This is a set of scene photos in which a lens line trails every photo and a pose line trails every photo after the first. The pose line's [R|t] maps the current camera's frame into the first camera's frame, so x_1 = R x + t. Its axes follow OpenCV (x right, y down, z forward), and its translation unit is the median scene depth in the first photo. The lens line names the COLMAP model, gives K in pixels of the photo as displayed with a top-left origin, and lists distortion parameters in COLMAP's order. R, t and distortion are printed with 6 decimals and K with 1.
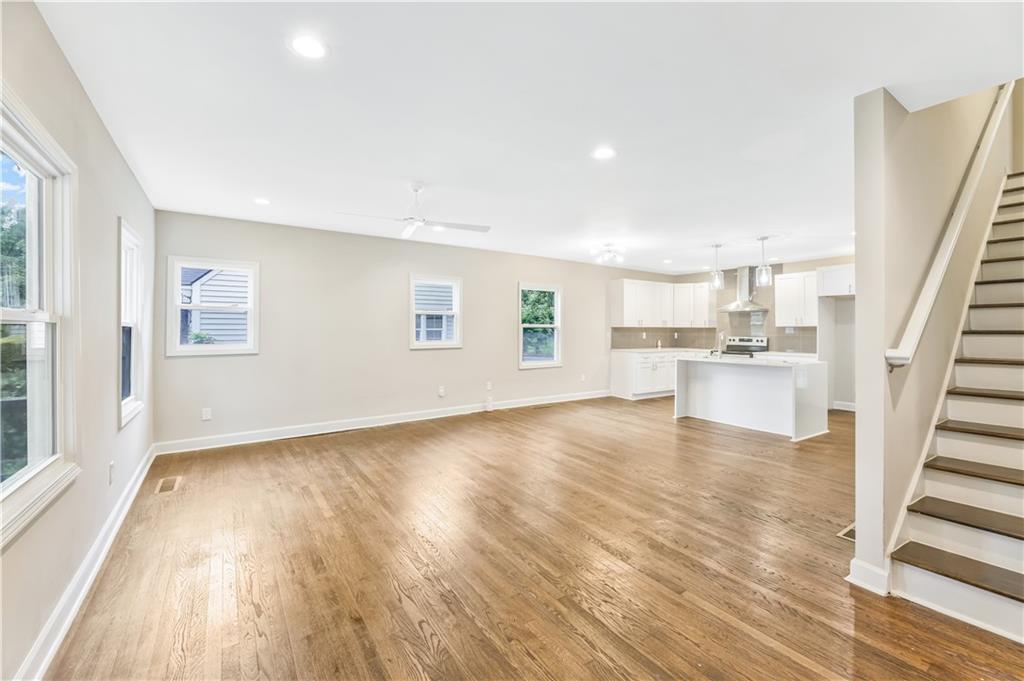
lens RADIAL K [[421.2, 0, 513.6], [0, 421.2, 335.3], [0, 0, 1]] dist [0.000267, -0.000057]
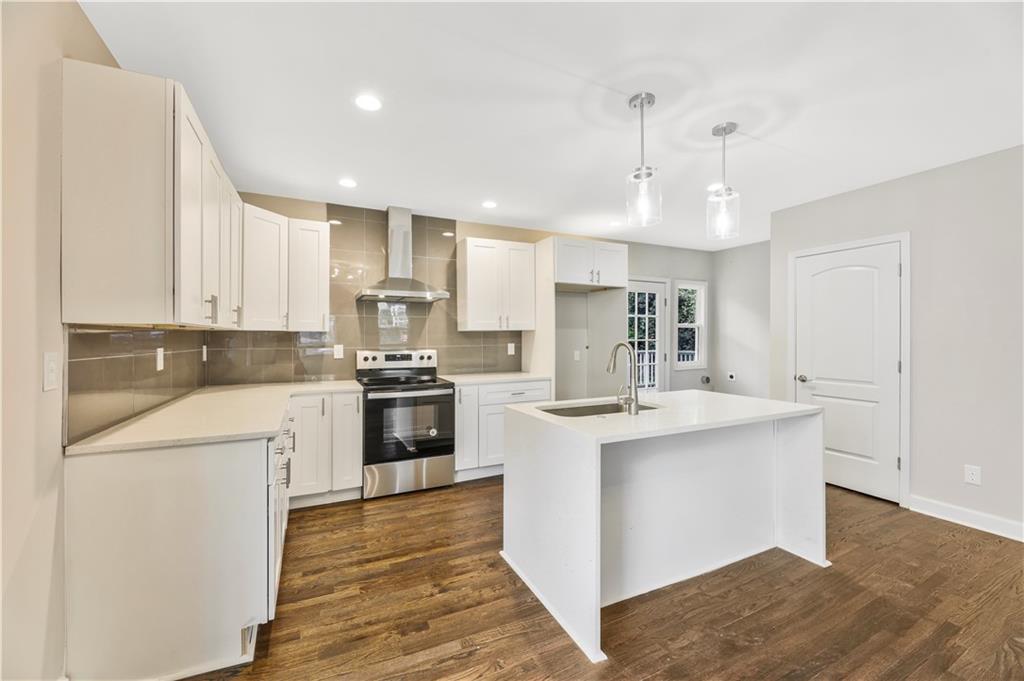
lens RADIAL K [[421.2, 0, 513.6], [0, 421.2, 335.3], [0, 0, 1]] dist [0.000267, -0.000057]
pose [[0.149083, -0.003131, 0.988820, 0.076567], [0.015881, 0.999874, 0.000771, -0.013151], [-0.988697, 0.015588, 0.149114, 0.805091]]
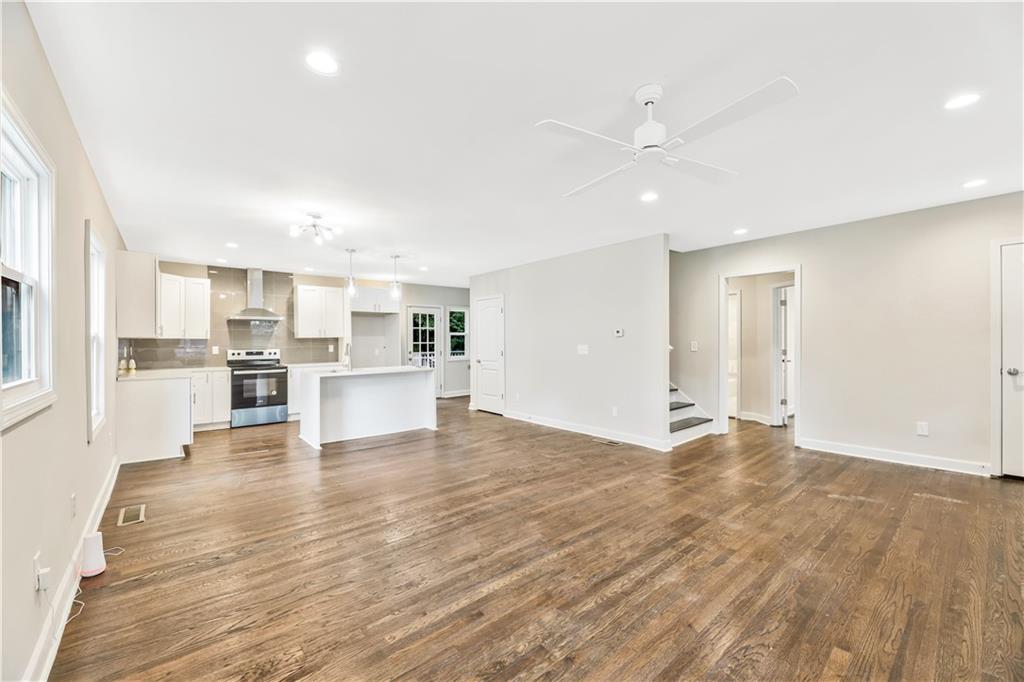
lens RADIAL K [[420.1, 0, 512.0], [0, 420.1, 341.0], [0, 0, 1]] dist [-0.001687, -0.000272]
pose [[-0.083541, -0.005684, 0.996488, -0.370116], [0.020022, 0.999772, 0.007381, -0.009957], [-0.996303, 0.020568, -0.083408, 0.550229]]
